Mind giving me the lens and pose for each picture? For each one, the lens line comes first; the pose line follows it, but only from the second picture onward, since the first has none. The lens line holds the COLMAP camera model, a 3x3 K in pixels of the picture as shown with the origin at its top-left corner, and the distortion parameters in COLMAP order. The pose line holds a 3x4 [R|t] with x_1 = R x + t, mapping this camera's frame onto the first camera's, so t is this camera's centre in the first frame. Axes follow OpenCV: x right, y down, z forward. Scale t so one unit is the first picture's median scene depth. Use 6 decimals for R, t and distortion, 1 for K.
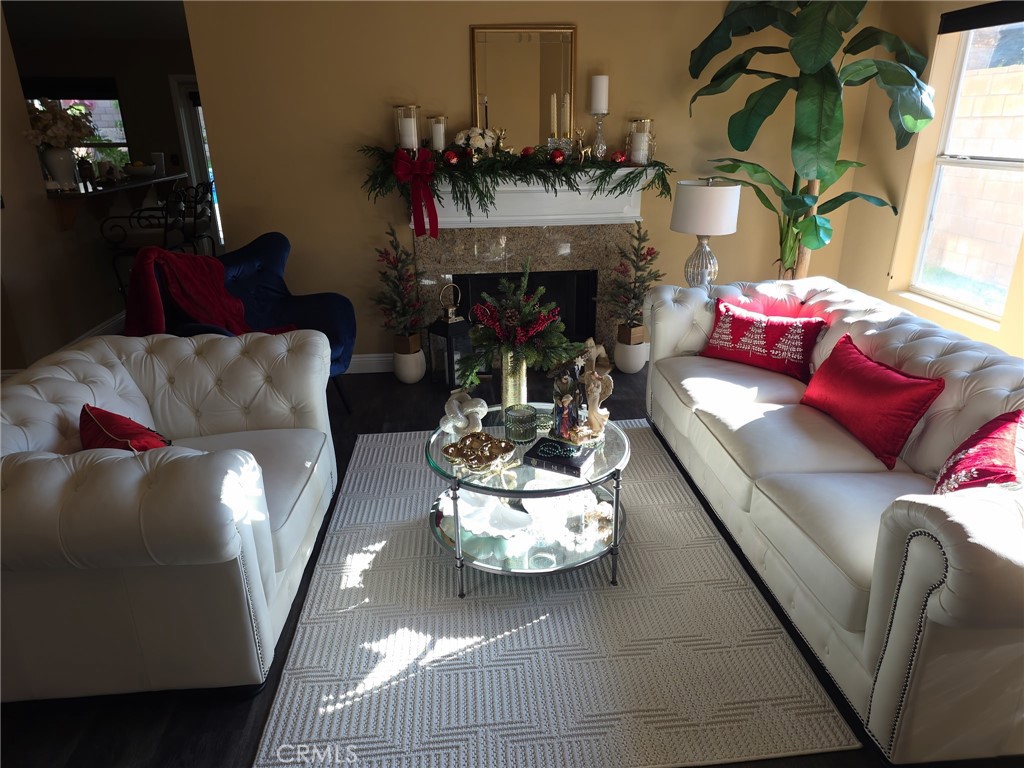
lens RADIAL K [[684.2, 0, 512.0], [0, 684.2, 384.0], [0, 0, 1]] dist [0.047077, 0.000048]
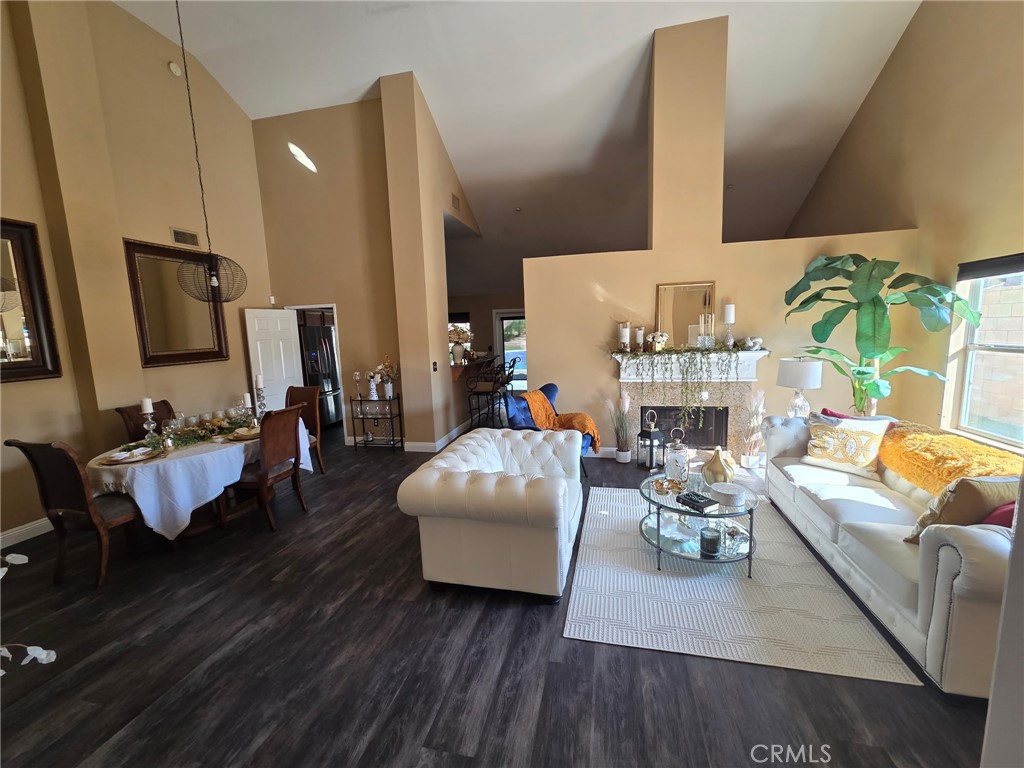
lens RADIAL K [[422.1, 0, 512.0], [0, 422.1, 384.0], [0, 0, 1]] dist [0.000503, 0.010143]
pose [[0.944159, 0.016011, -0.329101, -0.056821], [-0.087341, 0.975249, -0.203127, 0.055112], [0.317703, 0.220528, 0.922189, -0.225883]]
